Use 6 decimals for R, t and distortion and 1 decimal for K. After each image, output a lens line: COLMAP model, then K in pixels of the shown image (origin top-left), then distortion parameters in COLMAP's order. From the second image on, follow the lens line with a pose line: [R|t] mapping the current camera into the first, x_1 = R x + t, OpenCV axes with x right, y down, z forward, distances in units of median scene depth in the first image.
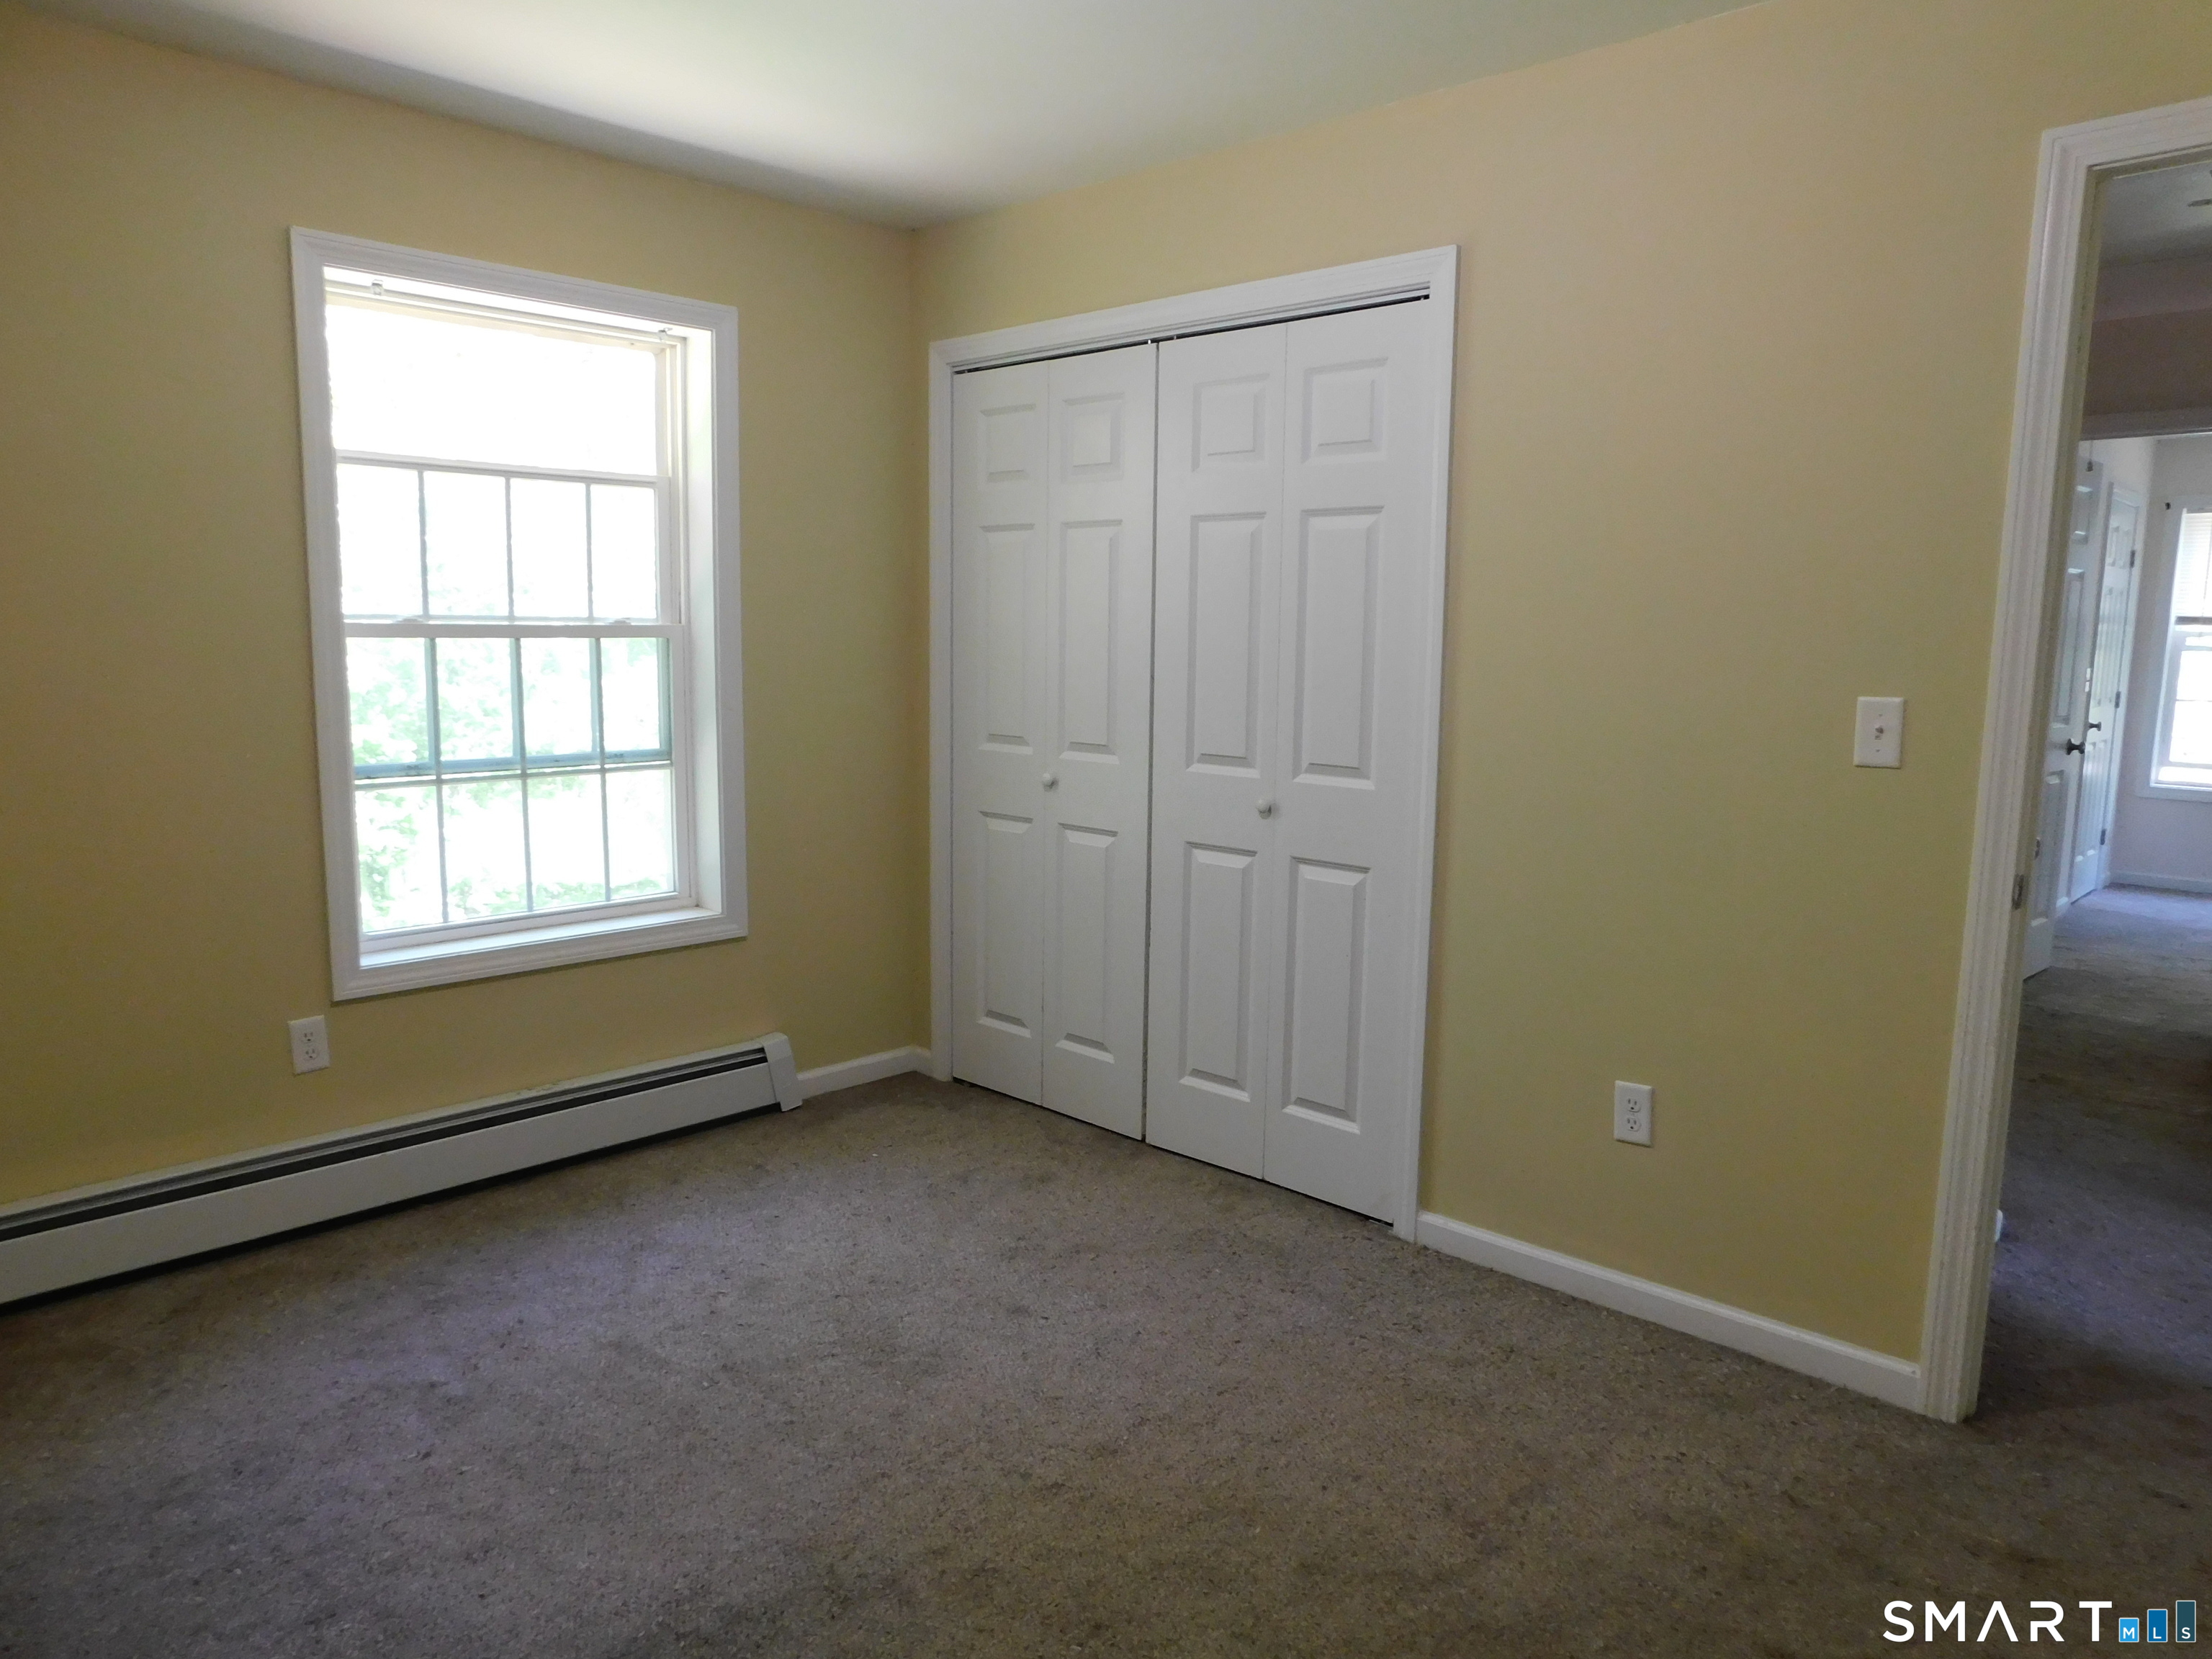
lens RADIAL K [[1462.9, 0, 1106.0], [0, 1462.9, 829.5], [0, 0, 1]] dist [-0.062065, 0.050418]
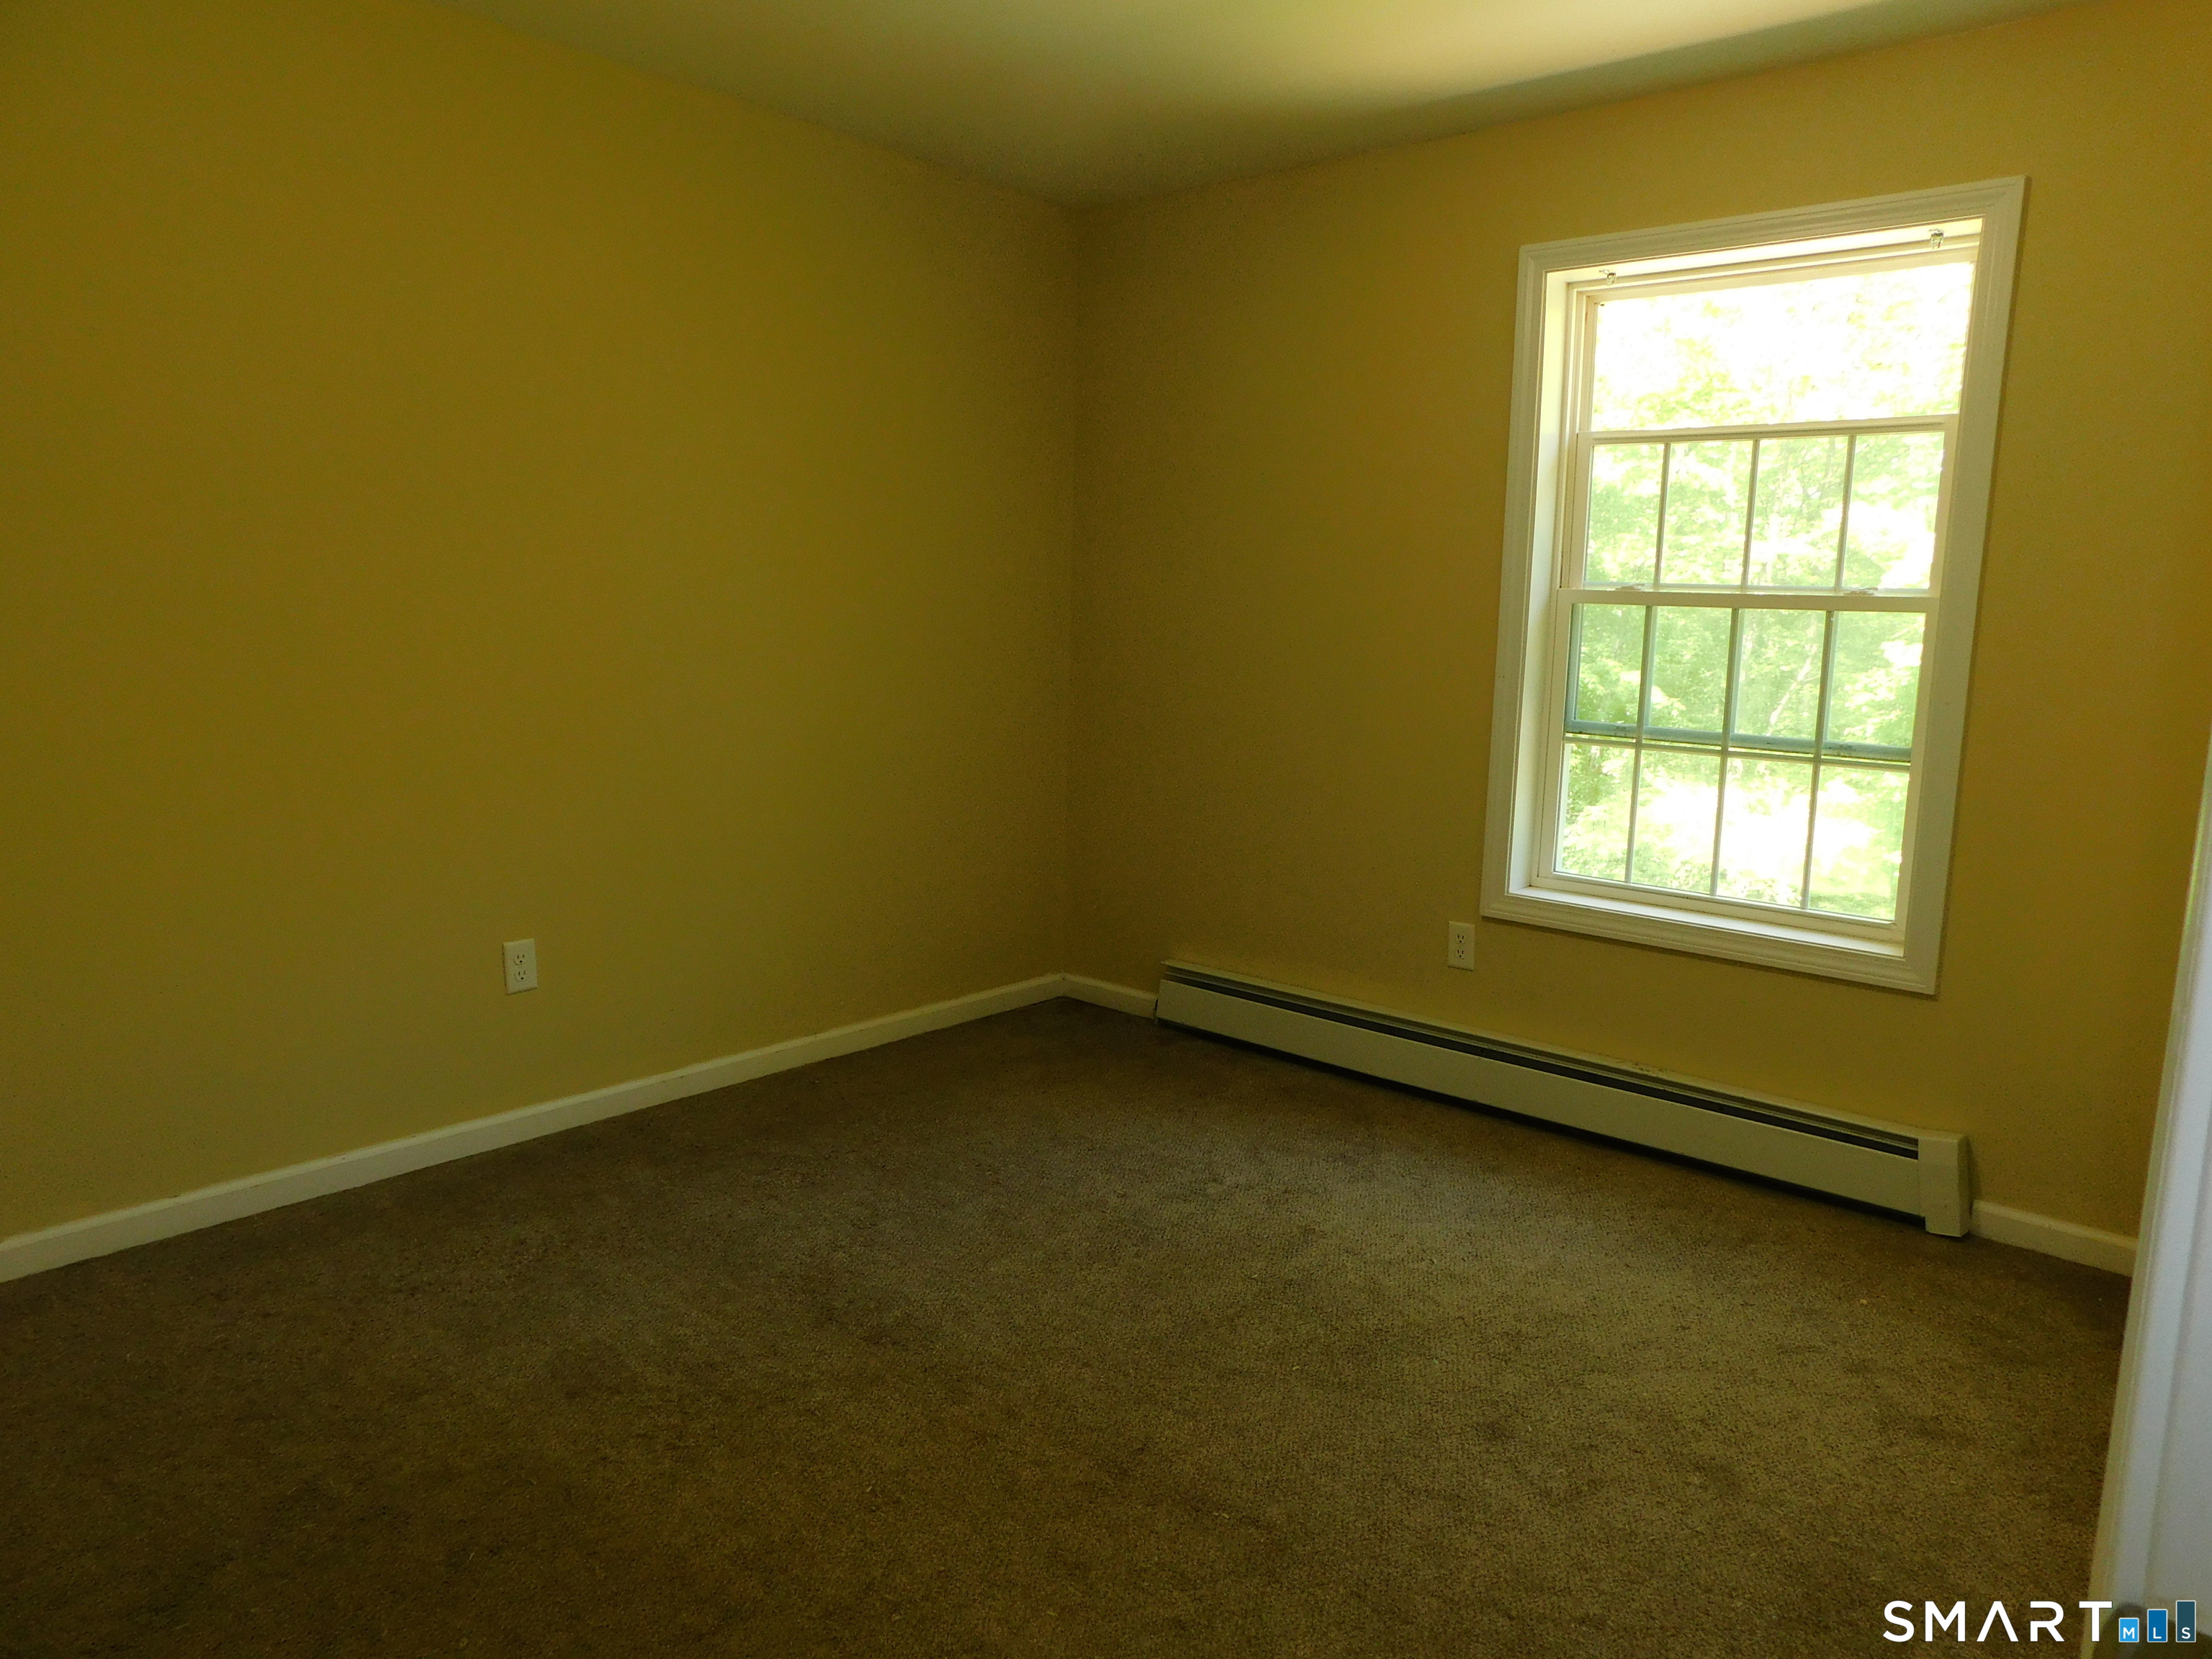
lens RADIAL K [[1516.8, 0, 1045.9], [0, 1516.8, 793.7], [0, 0, 1]] dist [-0.005042, -0.001016]
pose [[0.043463, 0.139608, -0.989252, 0.583619], [-0.151499, 0.979658, 0.131598, -0.076252], [0.987501, 0.144151, 0.063730, 0.513682]]
